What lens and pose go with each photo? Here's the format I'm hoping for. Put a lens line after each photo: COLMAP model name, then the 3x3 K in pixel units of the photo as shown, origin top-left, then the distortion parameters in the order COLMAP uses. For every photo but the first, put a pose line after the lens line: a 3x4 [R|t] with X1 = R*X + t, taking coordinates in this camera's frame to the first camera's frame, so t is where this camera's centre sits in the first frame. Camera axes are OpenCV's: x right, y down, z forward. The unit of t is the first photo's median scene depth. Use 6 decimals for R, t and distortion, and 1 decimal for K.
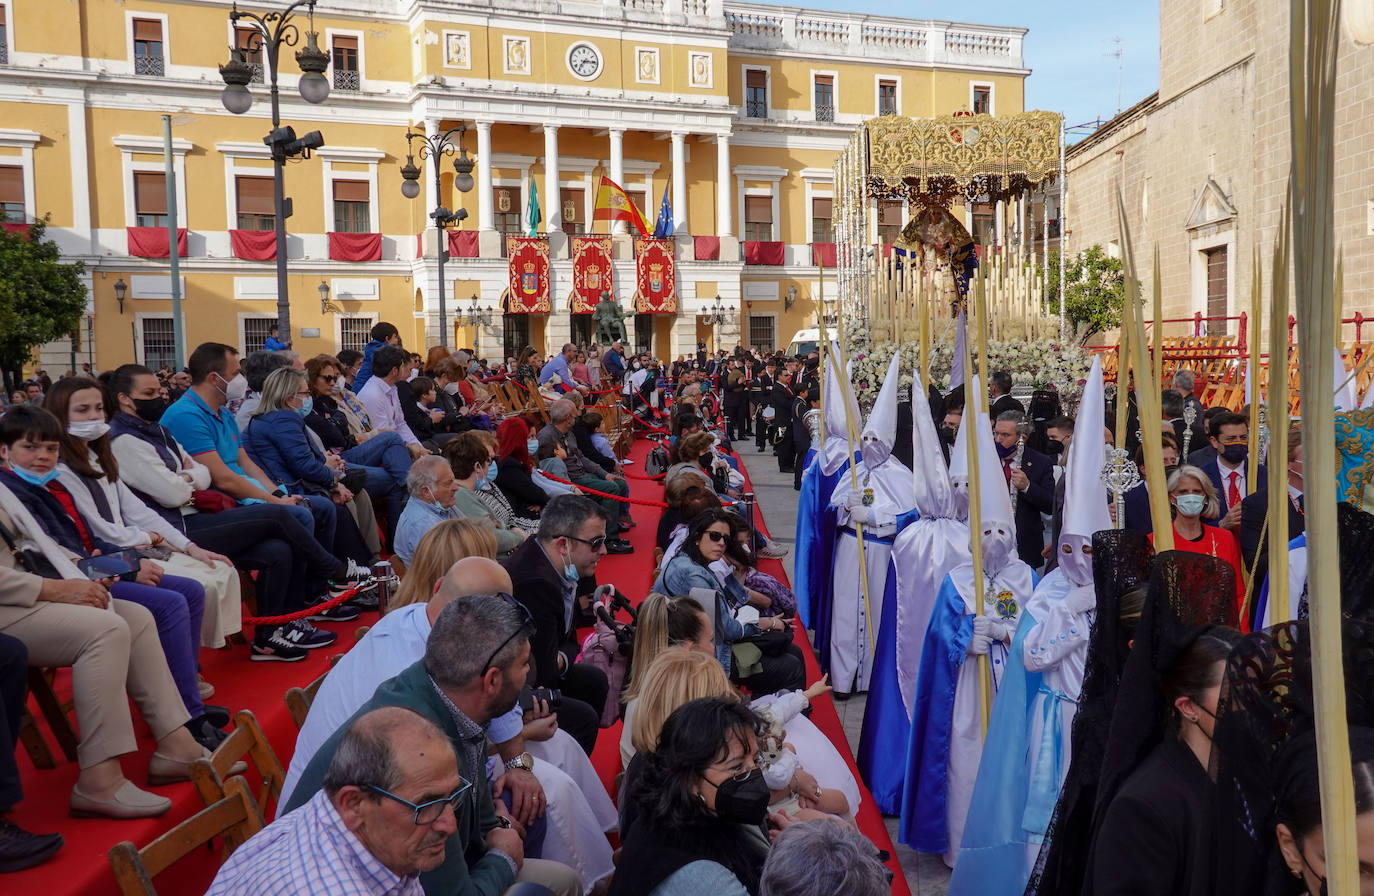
lens RADIAL K [[1396.1, 0, 714.2], [0, 1396.1, 448.8], [0, 0, 1]] dist [0.035075, -0.032276]
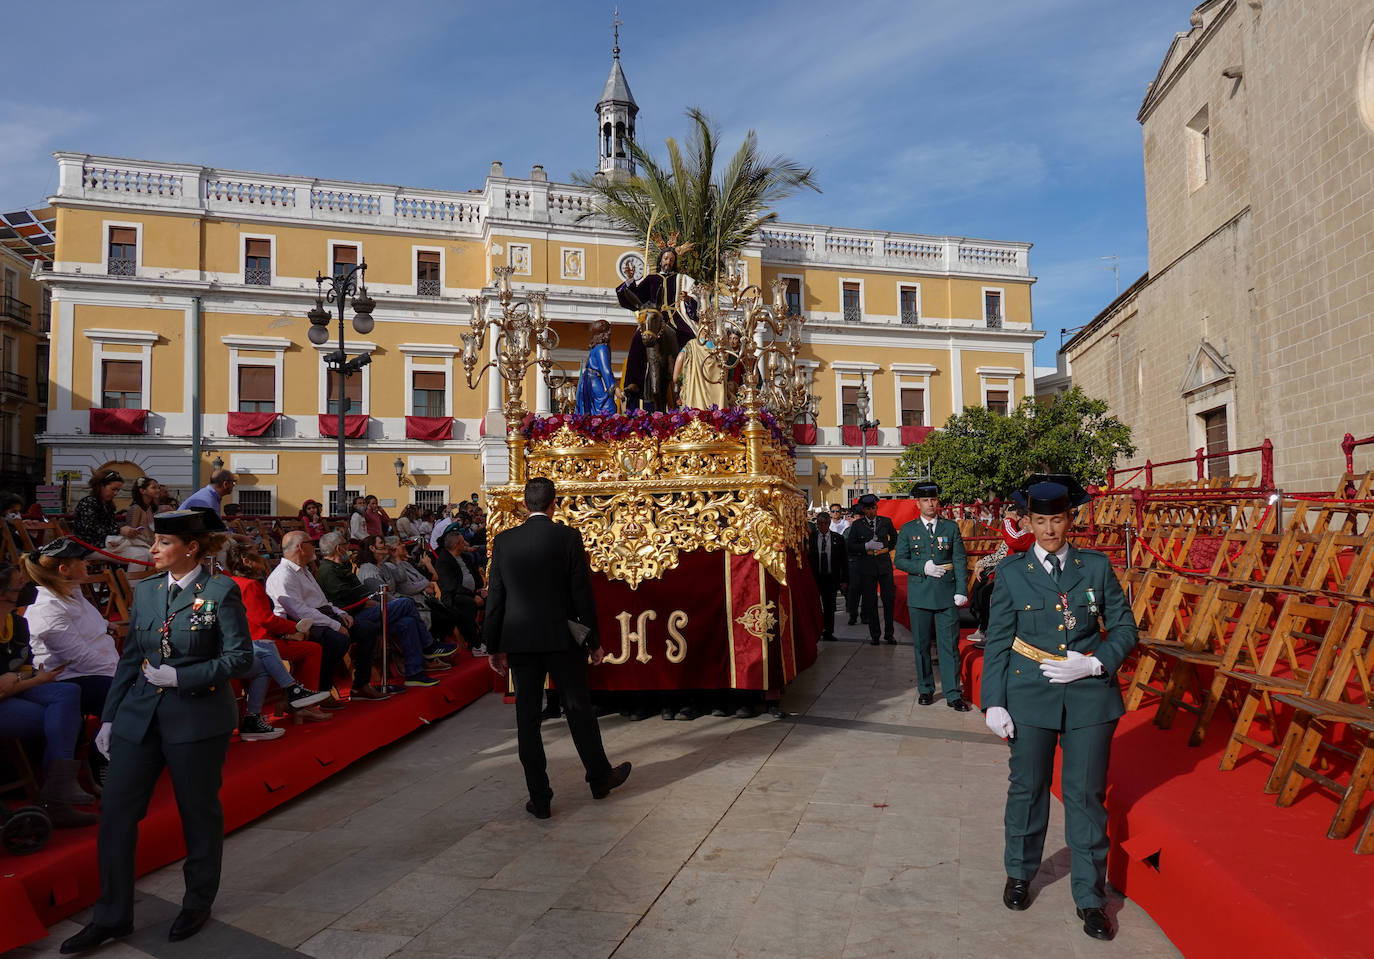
lens RADIAL K [[1011.0, 0, 727.0], [0, 1011.0, 476.2], [0, 0, 1]] dist [-0.002094, 0.003653]
pose [[0.994586, -0.005924, -0.103750, 0.071143], [-0.006774, 0.992555, -0.121612, -0.006487], [0.103698, 0.121656, 0.987141, 0.210872]]
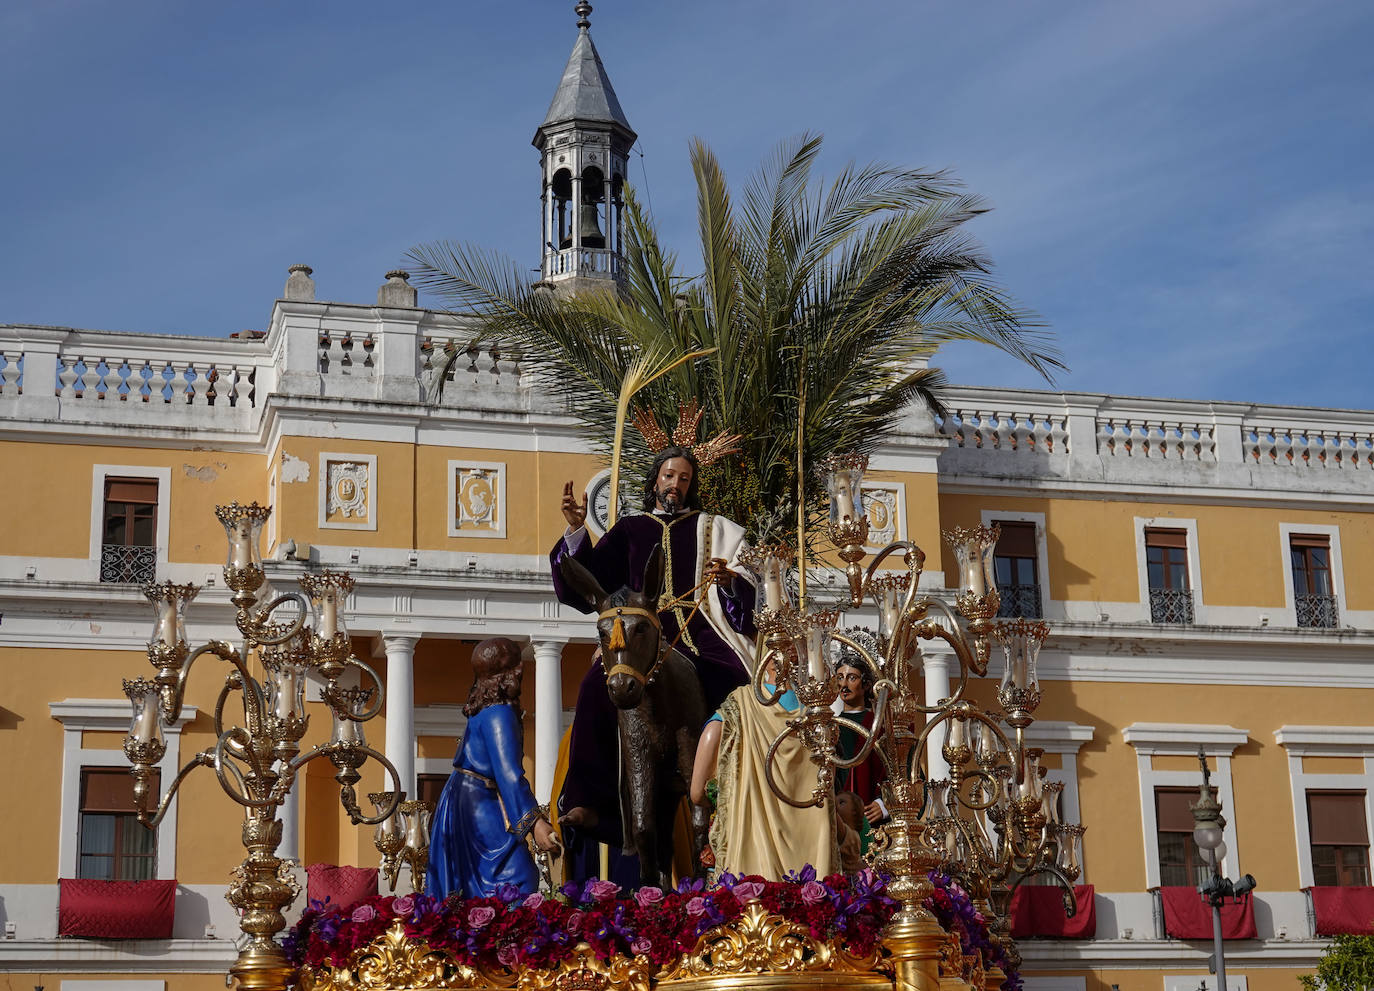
lens RADIAL K [[2421.5, 0, 687.0], [0, 2421.5, 495.5], [0, 0, 1]] dist [-0.006963, -0.080726]
pose [[0.983634, -0.051318, -0.172718, 0.070811], [-0.007317, 0.946416, -0.322868, -0.017954], [0.180032, 0.318848, 0.930551, 0.249192]]
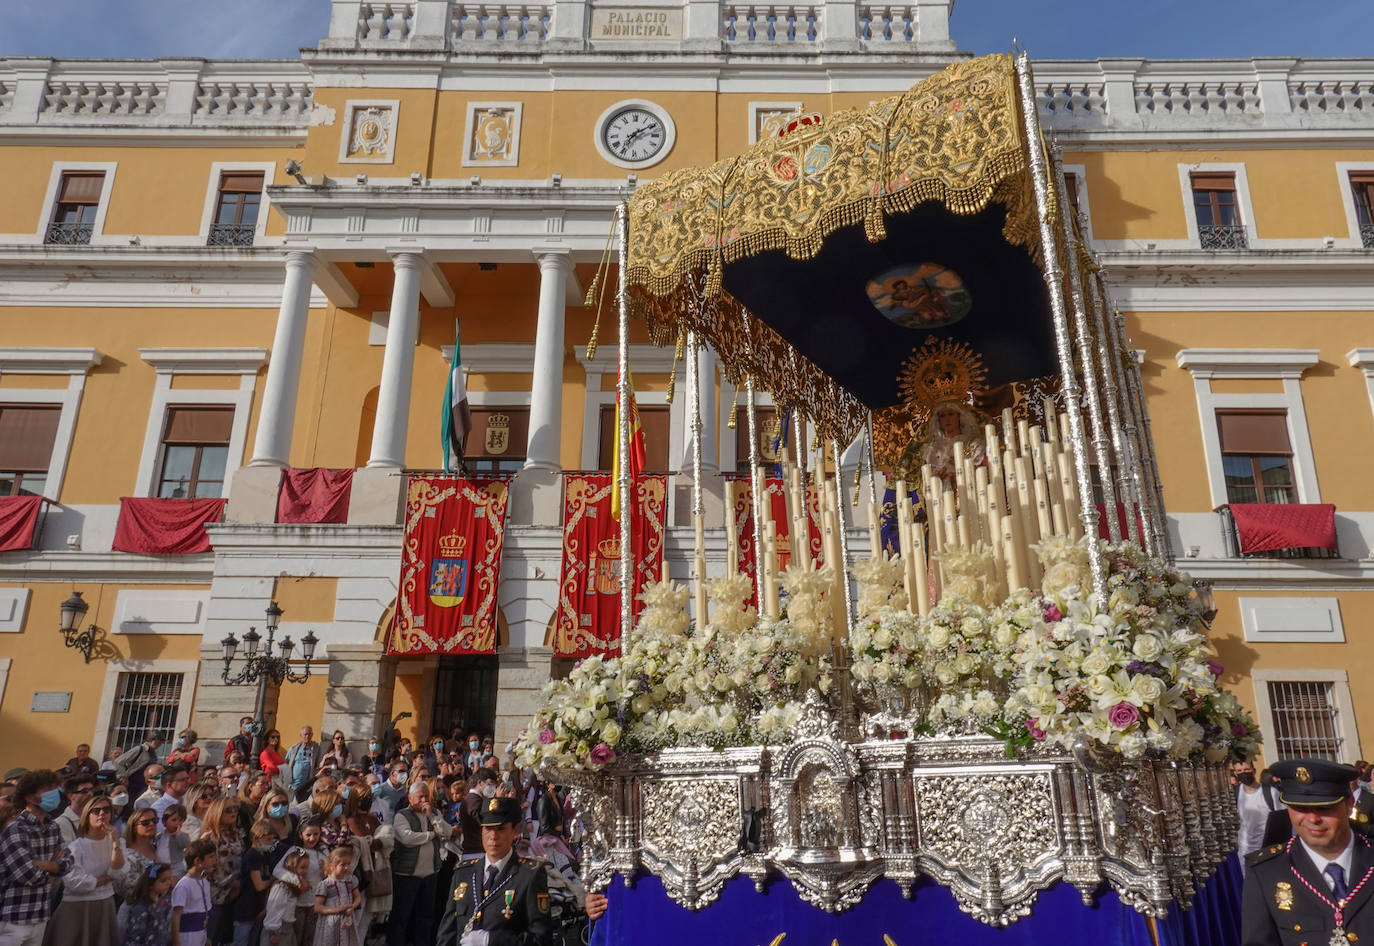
lens RADIAL K [[902.2, 0, 740.6], [0, 902.2, 481.9], [0, 0, 1]] dist [0.010471, -0.001743]
pose [[0.899827, -0.099645, -0.424714, 0.062608], [-0.056730, 0.938569, -0.340396, -0.060633], [0.432542, 0.330391, 0.838897, 0.809050]]
